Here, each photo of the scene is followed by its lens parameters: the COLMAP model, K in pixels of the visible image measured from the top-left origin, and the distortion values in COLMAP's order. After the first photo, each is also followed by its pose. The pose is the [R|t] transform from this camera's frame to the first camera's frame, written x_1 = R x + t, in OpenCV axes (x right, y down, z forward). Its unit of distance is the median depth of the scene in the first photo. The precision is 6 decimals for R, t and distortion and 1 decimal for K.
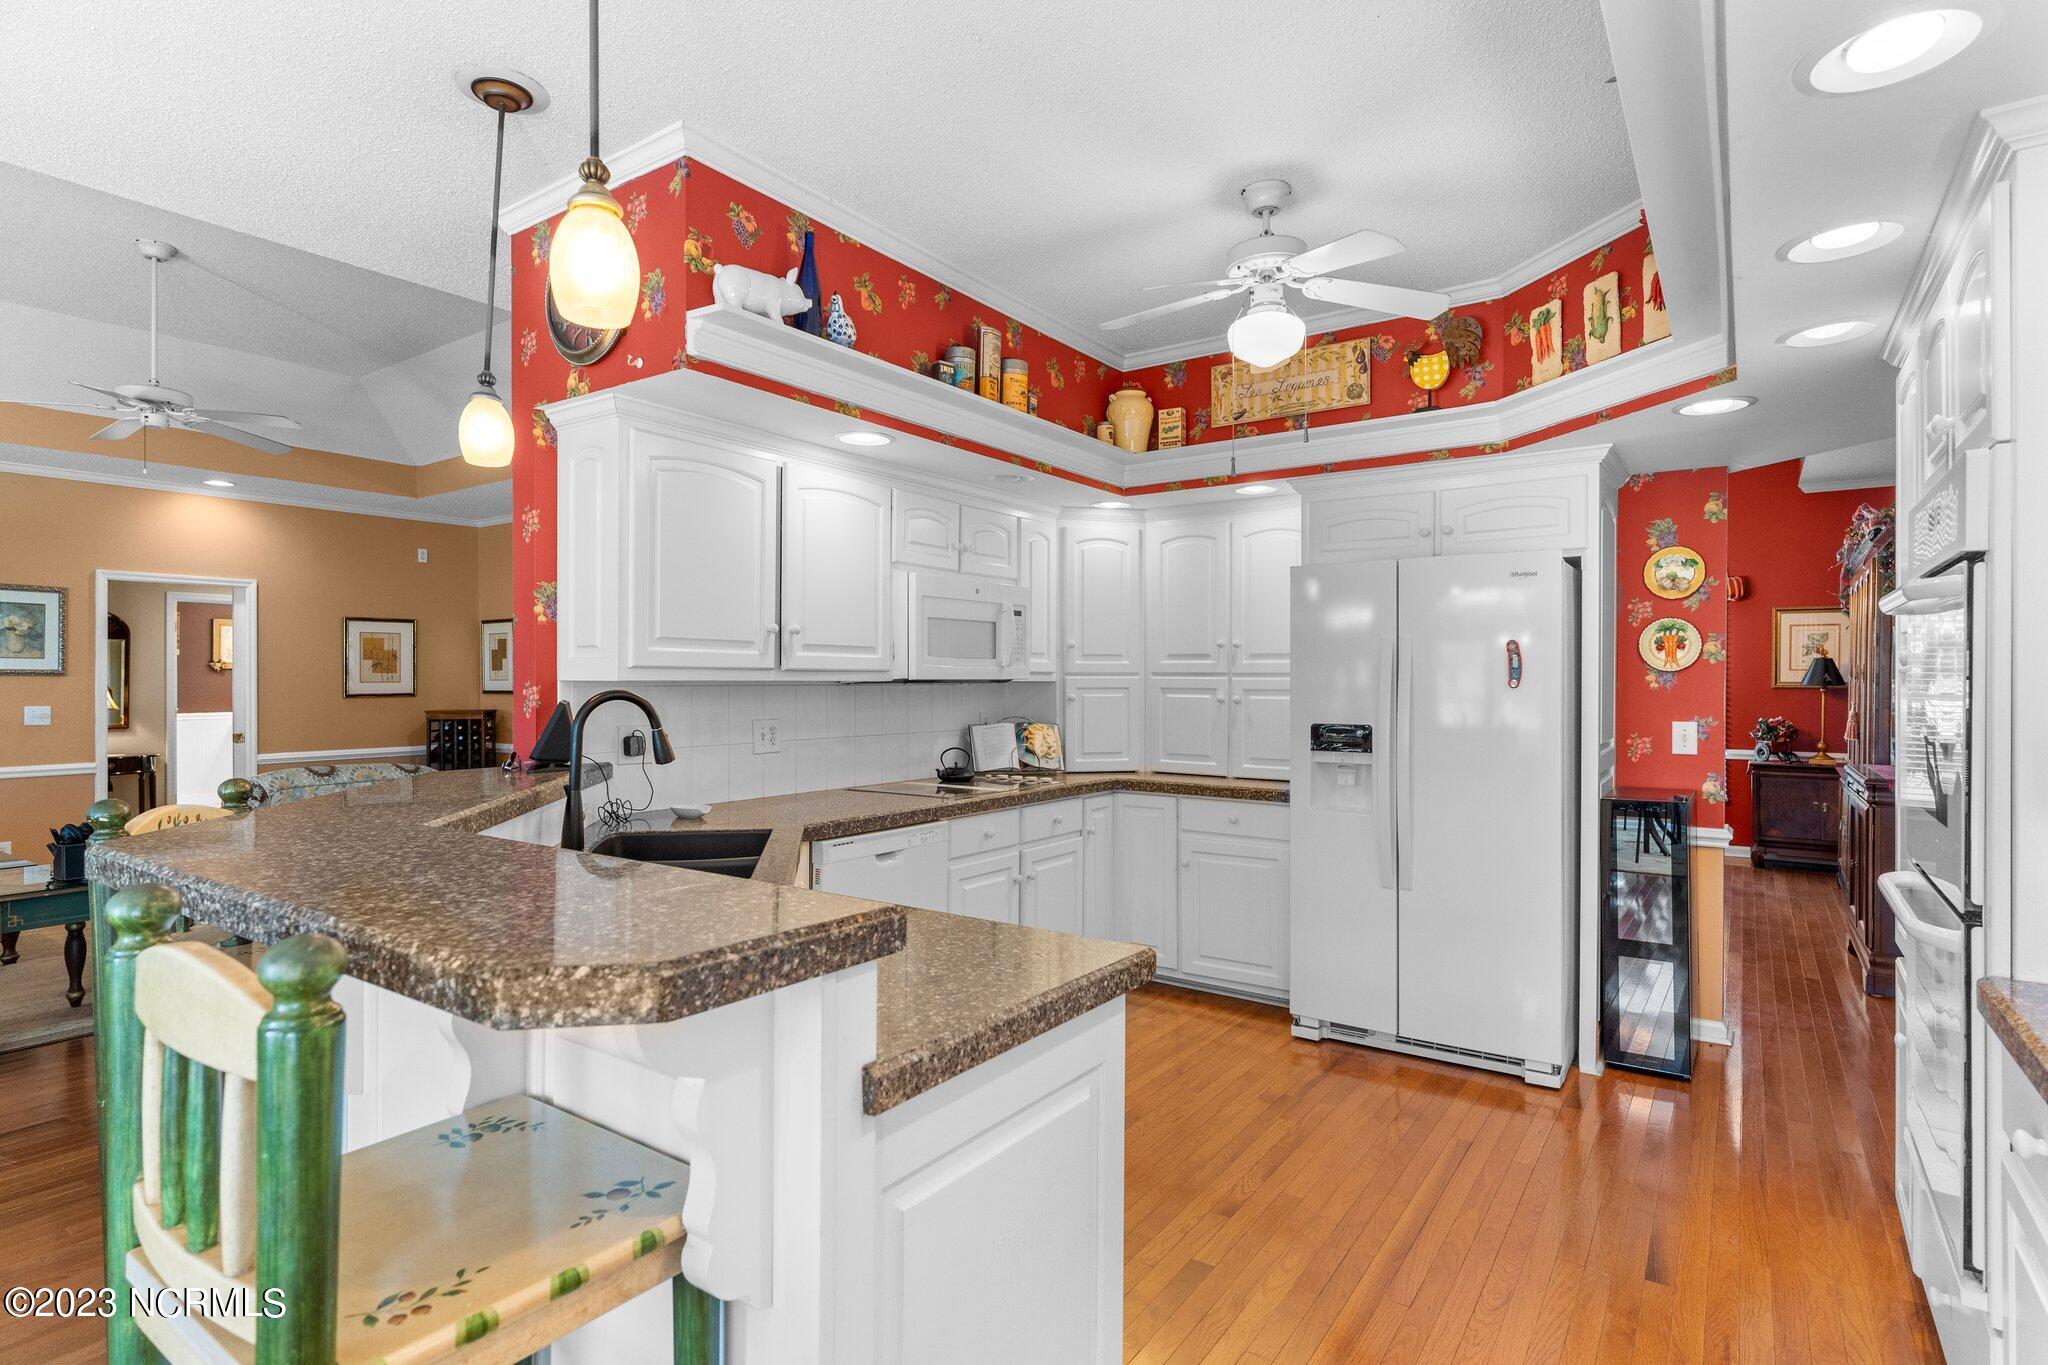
lens RADIAL K [[1019.0, 0, 1025.4], [0, 1019.0, 673.1], [0, 0, 1]] dist [0.000717, 0.000126]
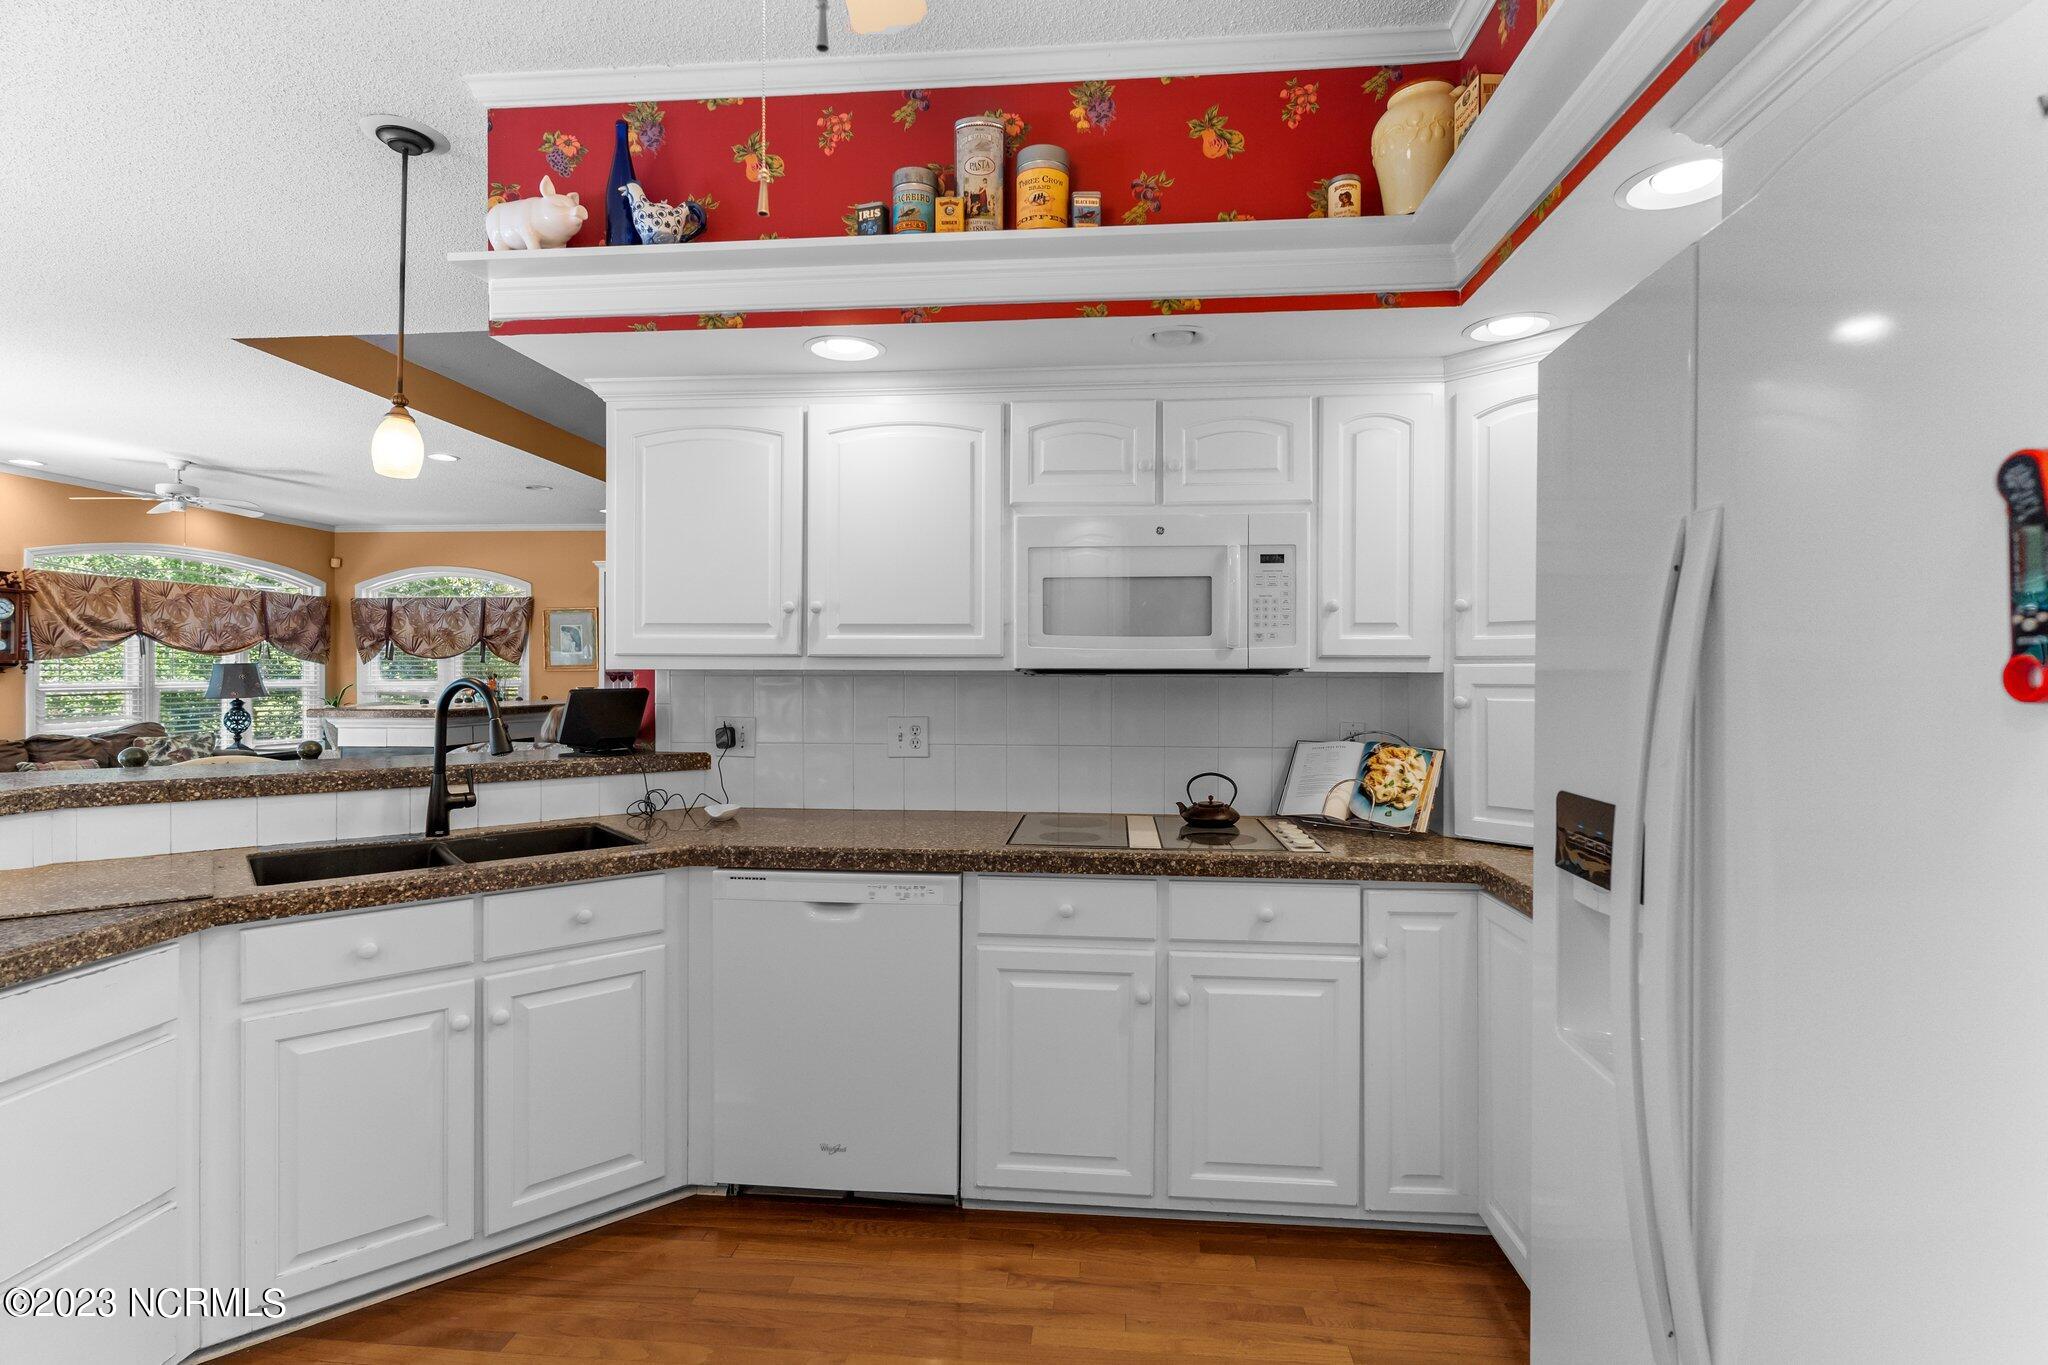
lens RADIAL K [[985.0, 0, 1023.0], [0, 985.0, 669.4], [0, 0, 1]] dist [0.002252, -0.000667]
pose [[0.500316, -0.001795, -0.865841, 0.430358], [0.002627, 0.999996, -0.000555, 0.006536], [0.865839, -0.001997, 0.500319, 0.596366]]
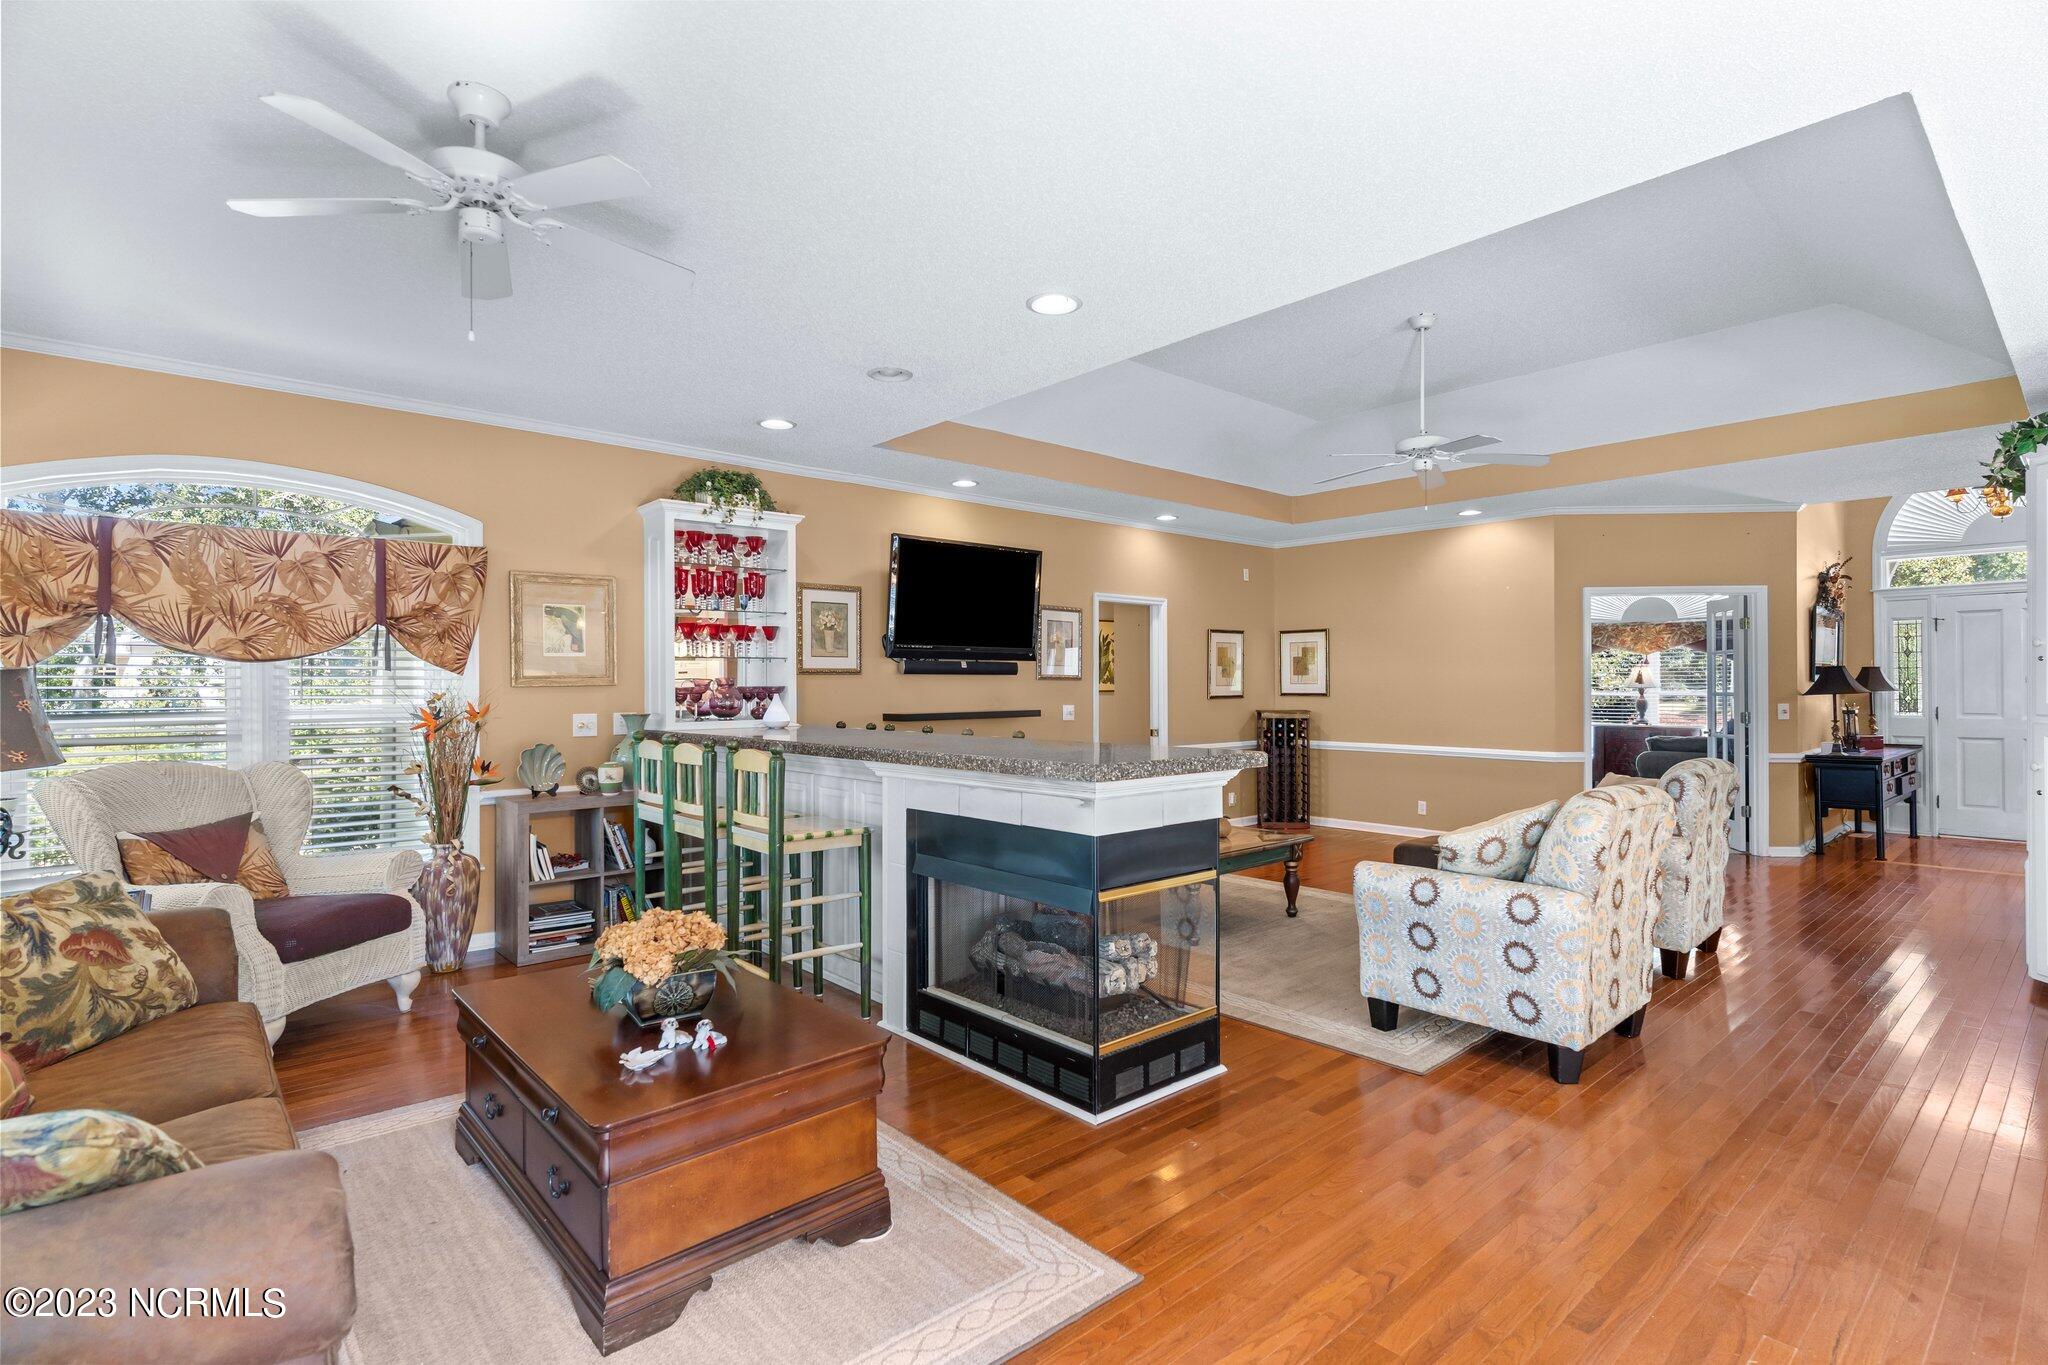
lens RADIAL K [[985.0, 0, 1023.0], [0, 985.0, 669.4], [0, 0, 1]] dist [0.002252, -0.000667]
pose [[0.970355, -0.008771, -0.241525, -1.146129], [0.006230, 0.999917, -0.011283, 0.003421], [0.241604, 0.009444, 0.970329, -0.254000]]
